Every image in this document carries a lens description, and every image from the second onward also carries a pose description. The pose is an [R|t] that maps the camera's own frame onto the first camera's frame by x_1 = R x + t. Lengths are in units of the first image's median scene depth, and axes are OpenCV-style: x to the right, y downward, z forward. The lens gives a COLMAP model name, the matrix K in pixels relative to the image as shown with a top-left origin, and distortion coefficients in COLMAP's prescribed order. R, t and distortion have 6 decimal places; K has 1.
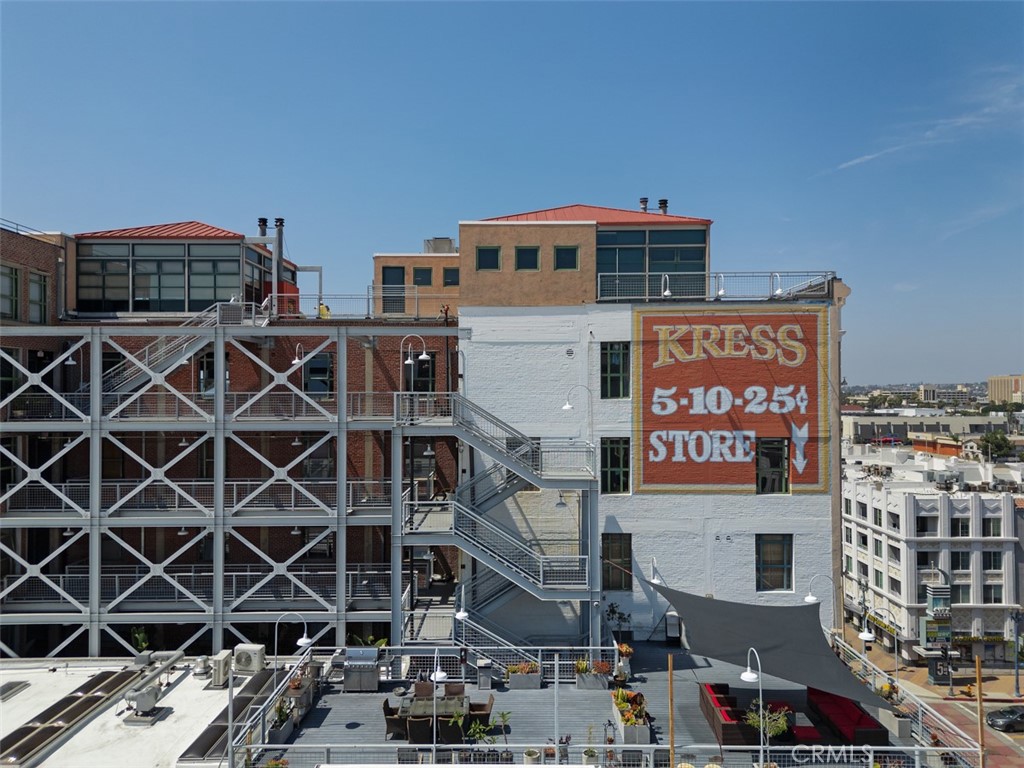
lens RADIAL K [[717.5, 0, 504.7], [0, 717.5, 380.1], [0, 0, 1]] dist [0.070328, -0.059621]
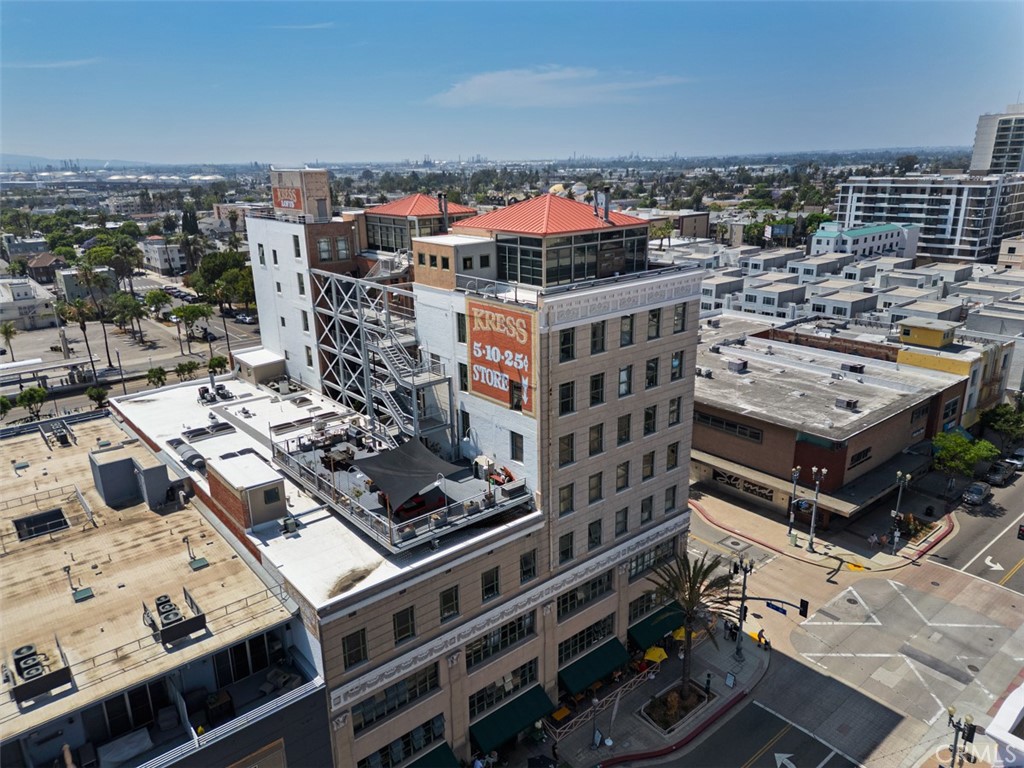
lens RADIAL K [[717.5, 0, 510.3], [0, 717.5, 379.6], [0, 0, 1]] dist [0.070328, -0.059621]
pose [[0.648836, 0.214870, -0.729961, 1.611436], [0.024387, 0.952938, 0.302181, -0.442285], [0.760538, -0.213868, 0.613060, -0.060659]]
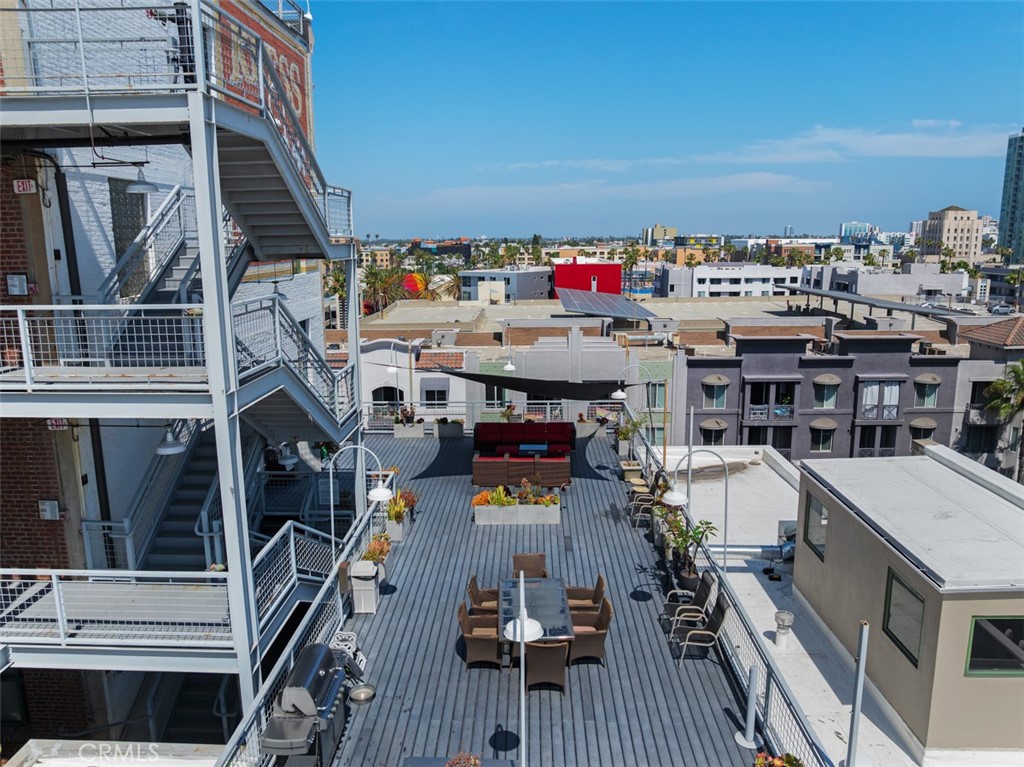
lens RADIAL K [[726.0, 0, 513.3], [0, 726.0, 382.6], [0, 0, 1]] dist [-0.048358, 0.019330]
pose [[0.010427, -0.190864, 0.981561, -0.461506], [-0.000711, 0.981613, 0.190881, 0.121428], [-0.999945, -0.002689, 0.010100, 0.744043]]
